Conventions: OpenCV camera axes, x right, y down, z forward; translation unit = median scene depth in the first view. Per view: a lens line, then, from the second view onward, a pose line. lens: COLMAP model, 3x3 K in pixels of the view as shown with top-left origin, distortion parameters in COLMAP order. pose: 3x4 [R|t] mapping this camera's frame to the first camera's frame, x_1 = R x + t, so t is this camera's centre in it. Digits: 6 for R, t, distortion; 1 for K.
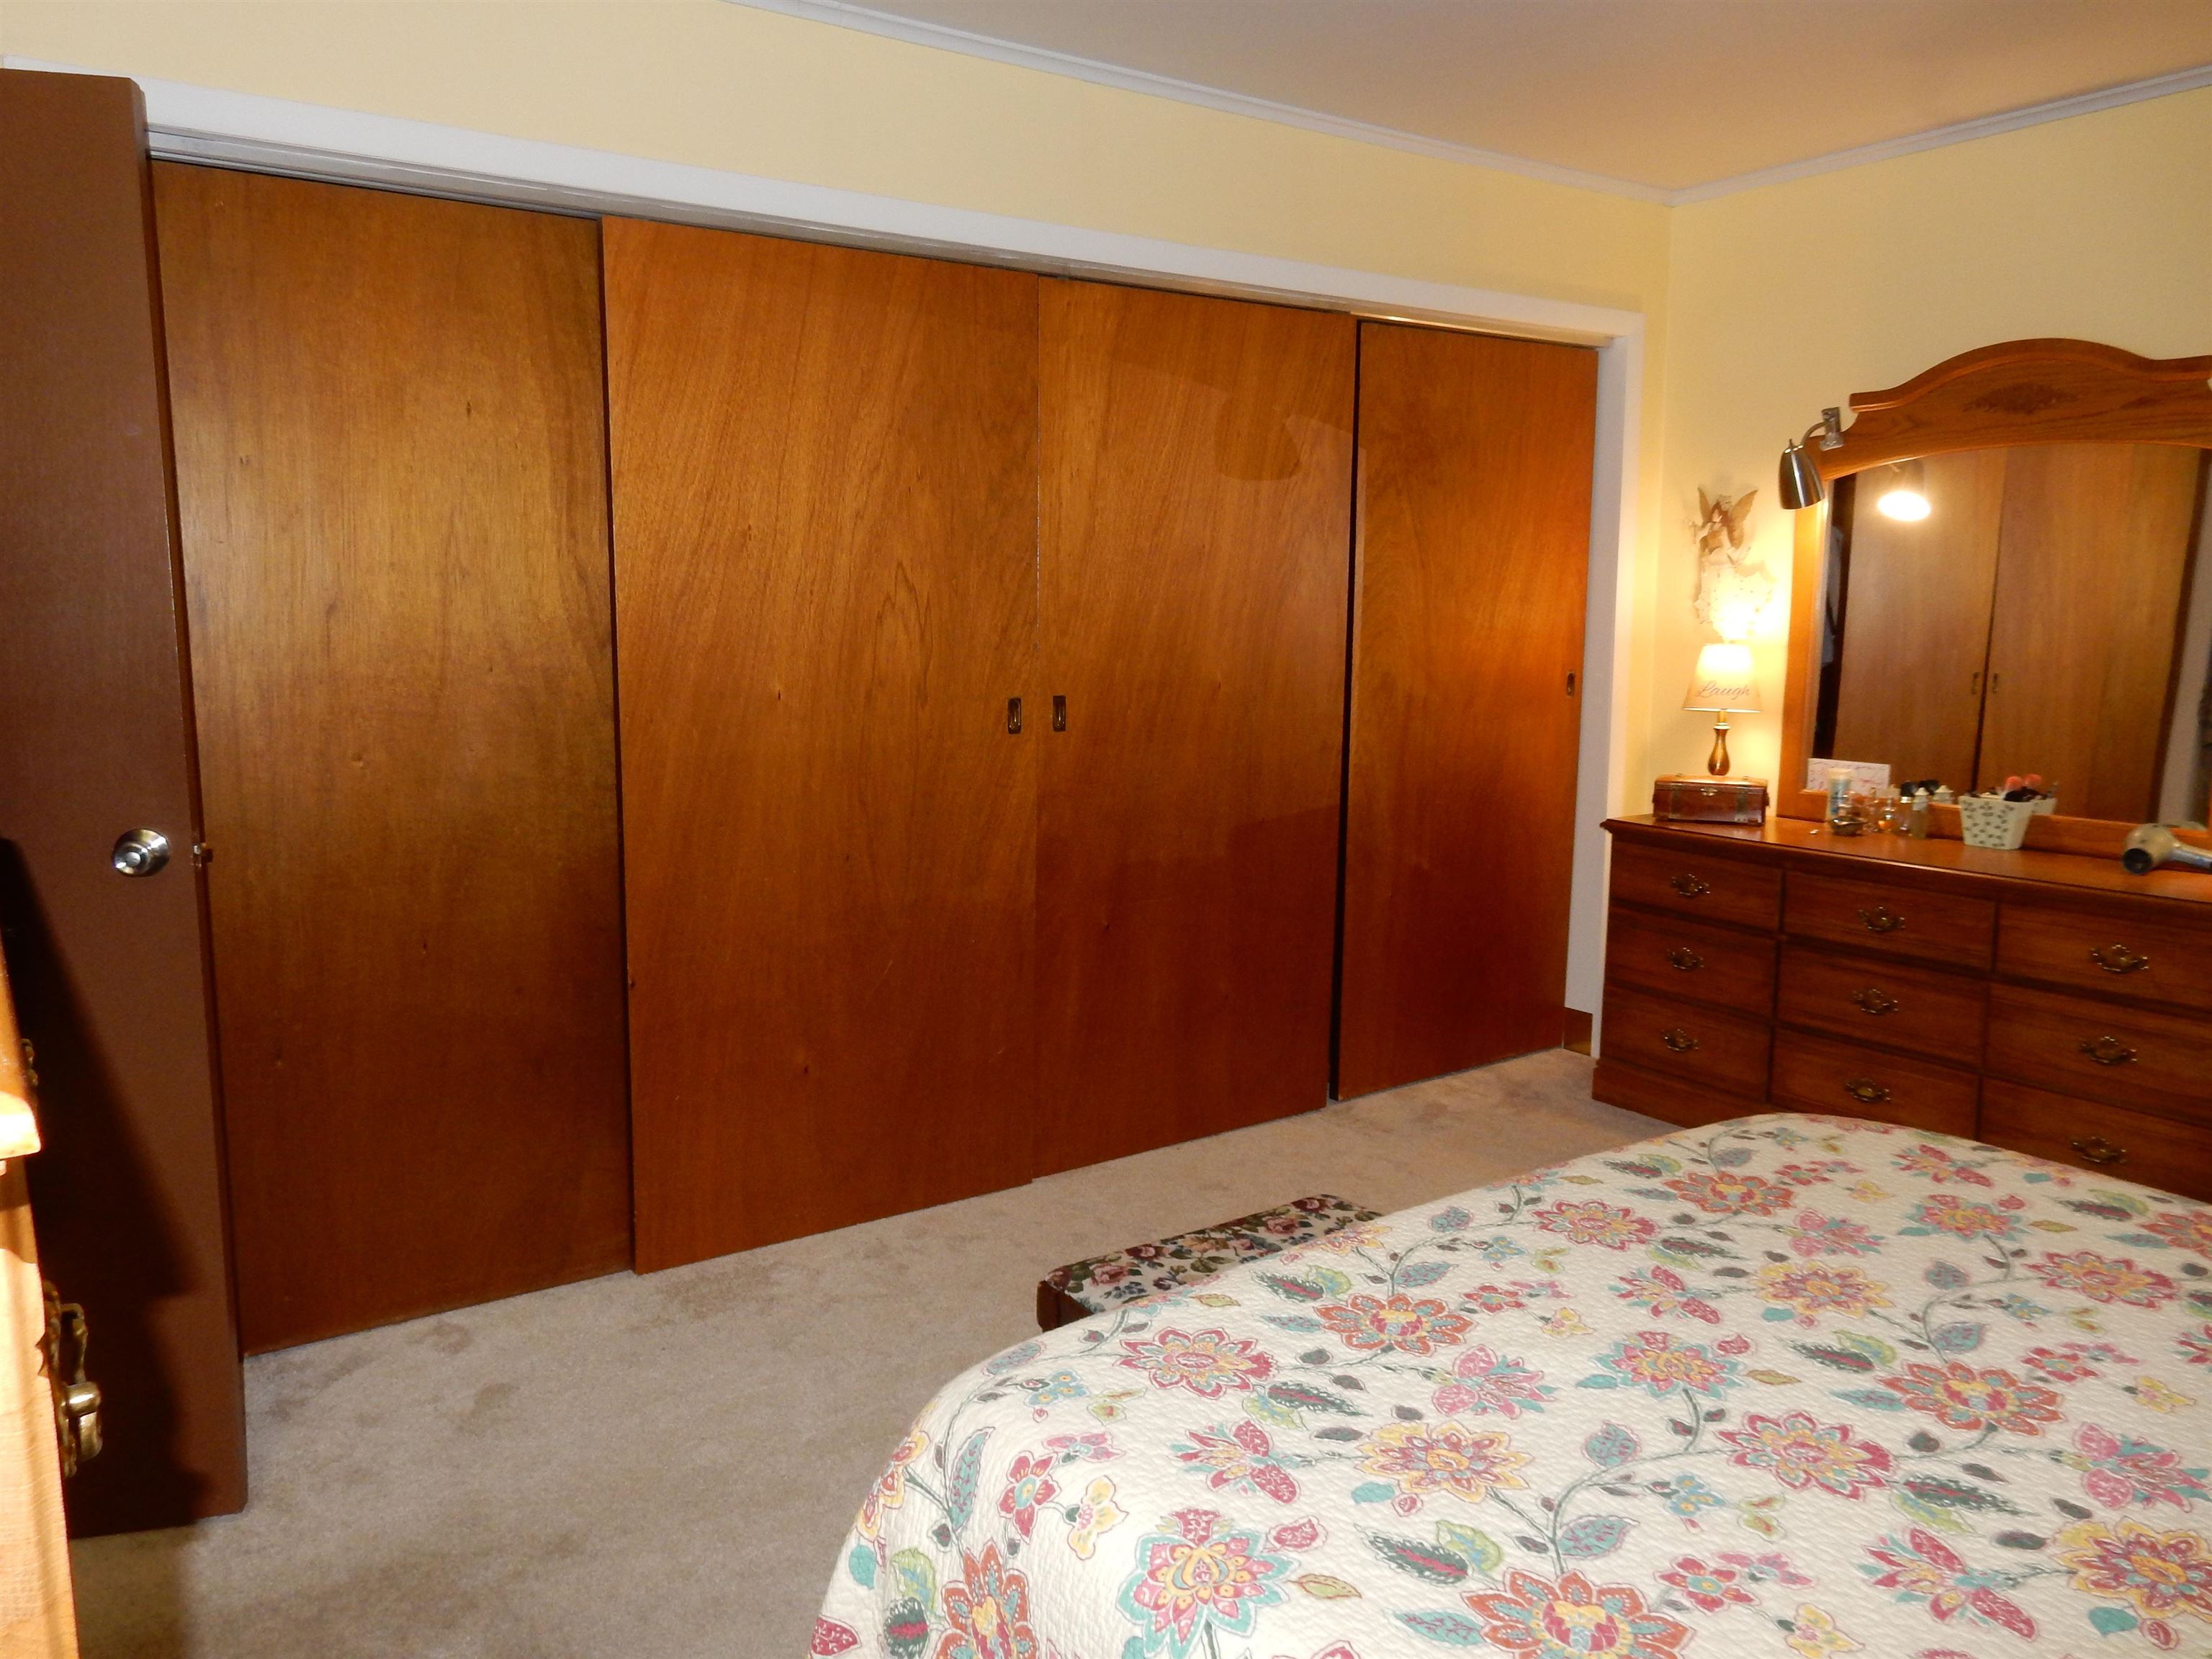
lens RADIAL K [[1660.3, 0, 1071.4], [0, 1660.3, 837.8], [0, 0, 1]] dist [-0.005867, 0.000145]
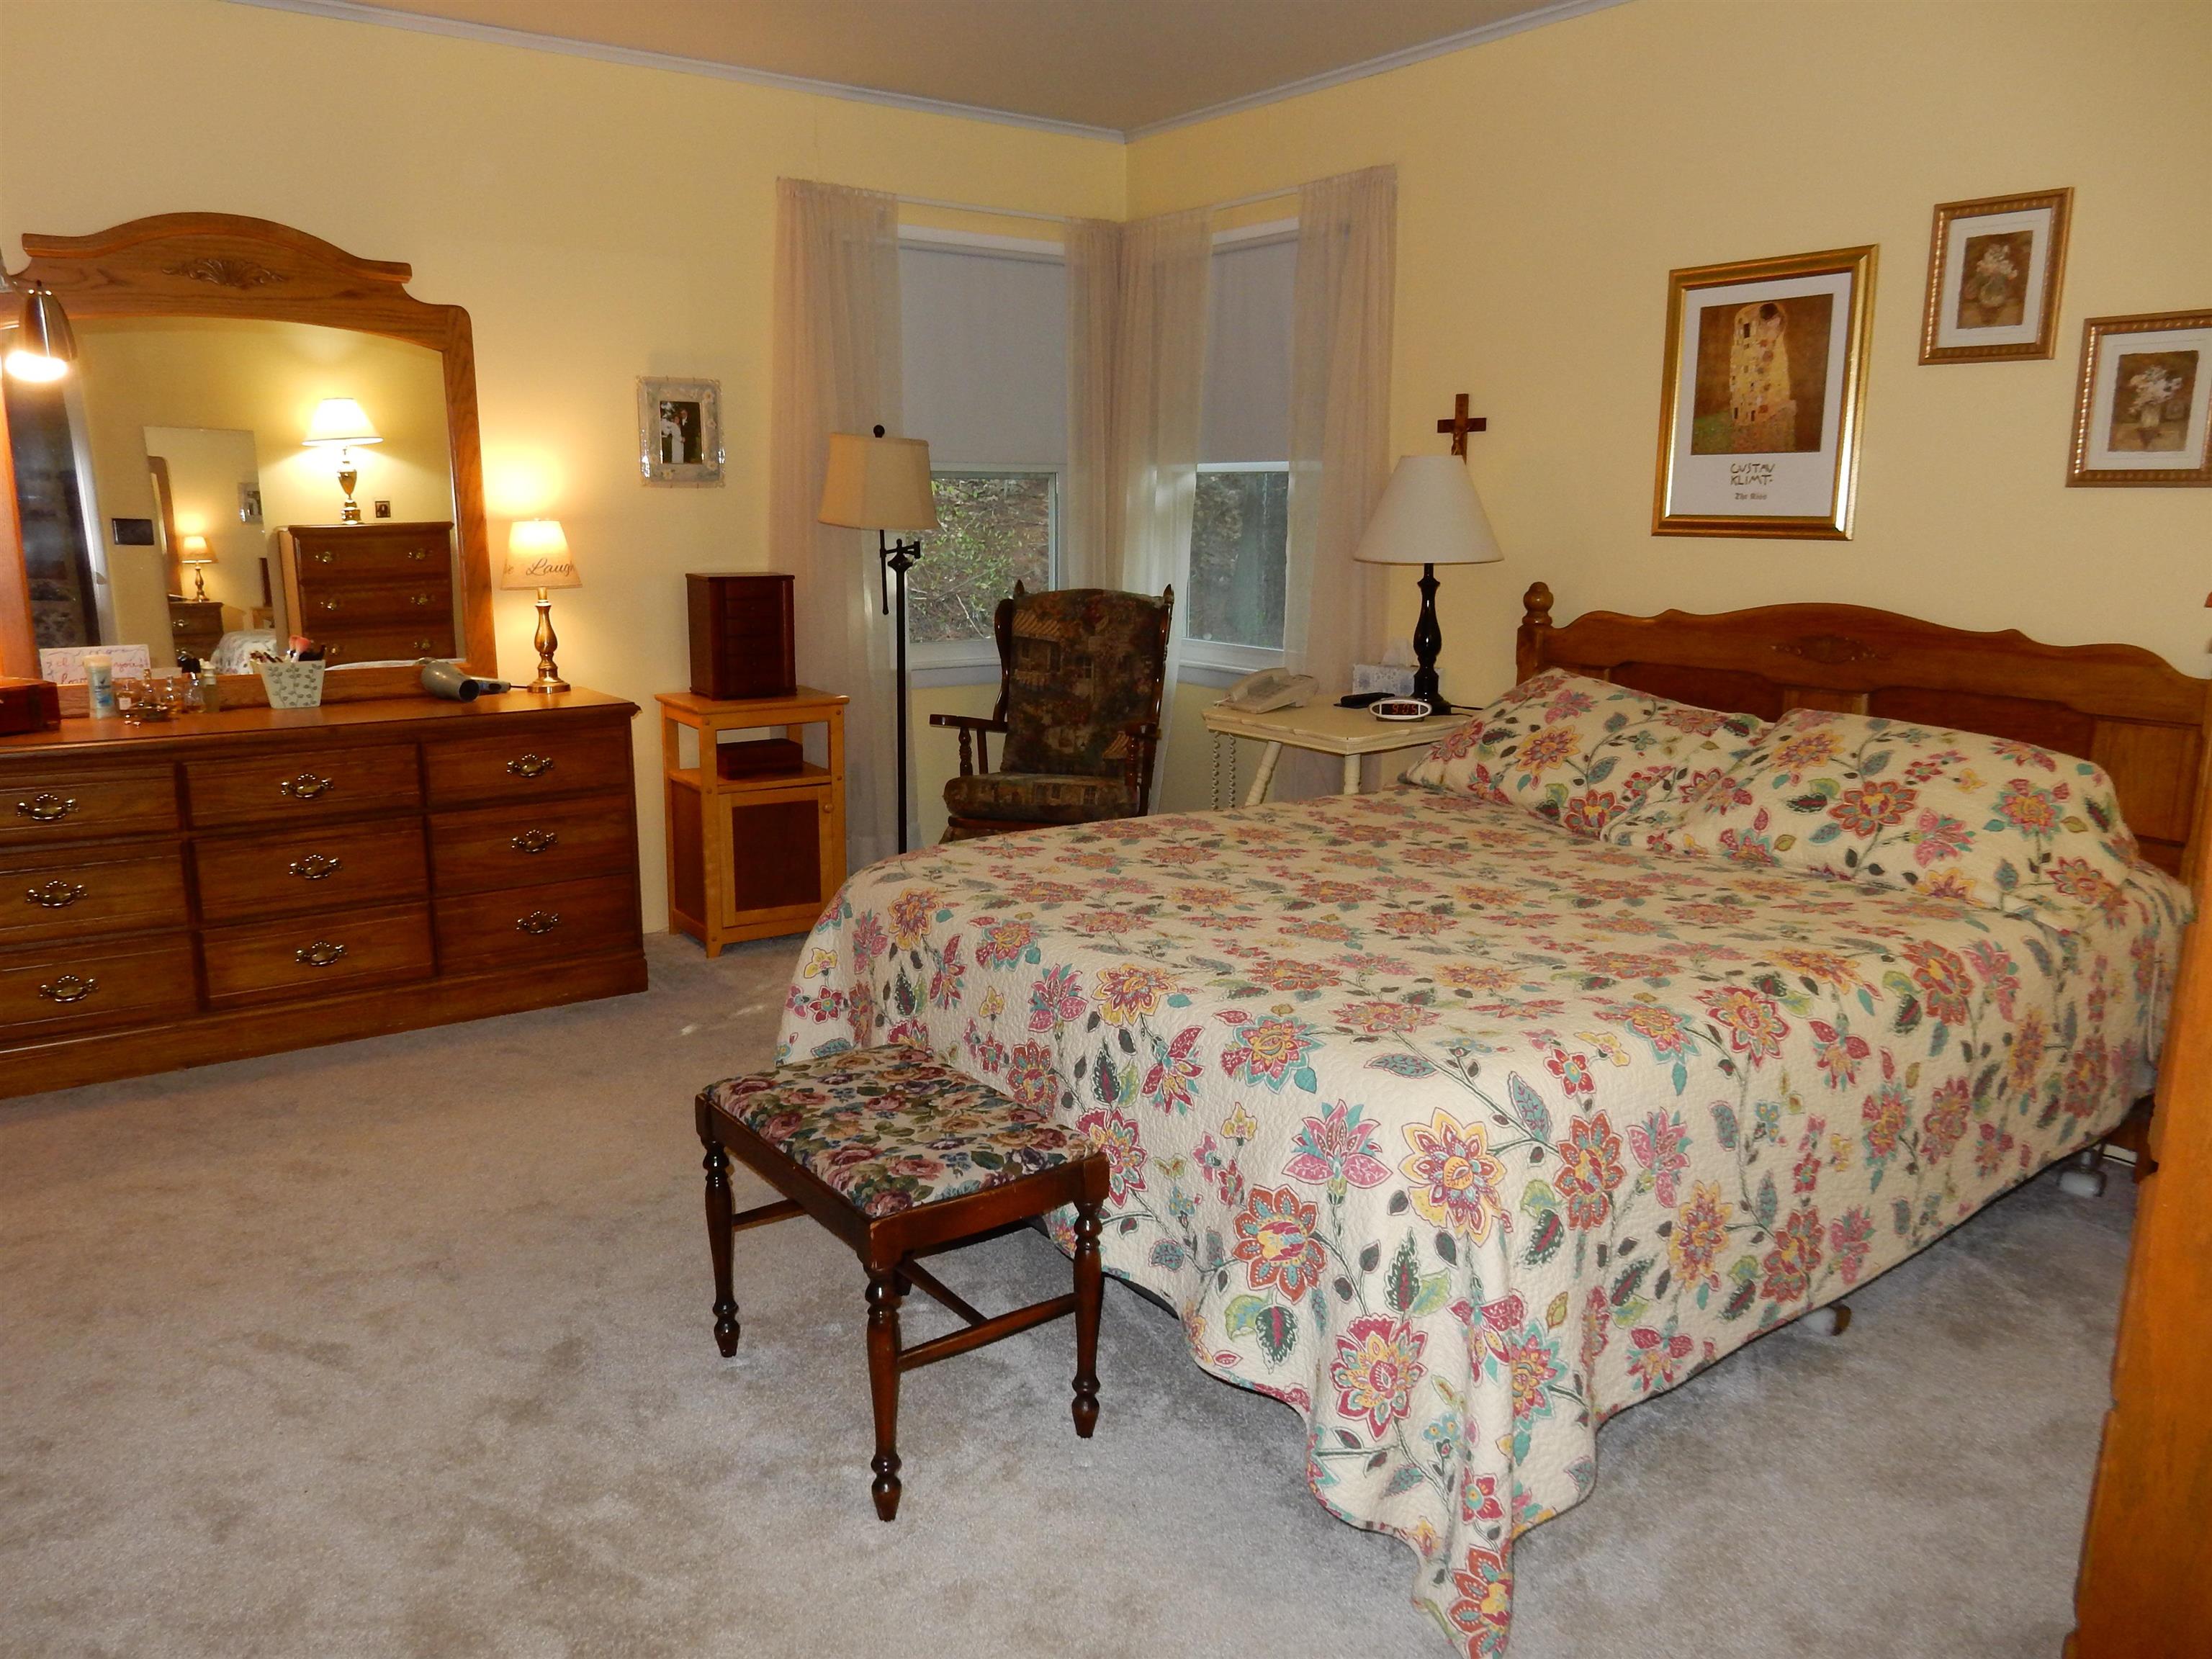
lens RADIAL K [[1616.1, 0, 1117.7], [0, 1616.1, 829.4], [0, 0, 1]] dist [0.017518, 0.002749]
pose [[-0.029506, -0.208439, 0.977590, -0.970315], [0.141899, 0.967237, 0.210515, -0.123633], [-0.989441, 0.144930, 0.001038, 0.961736]]
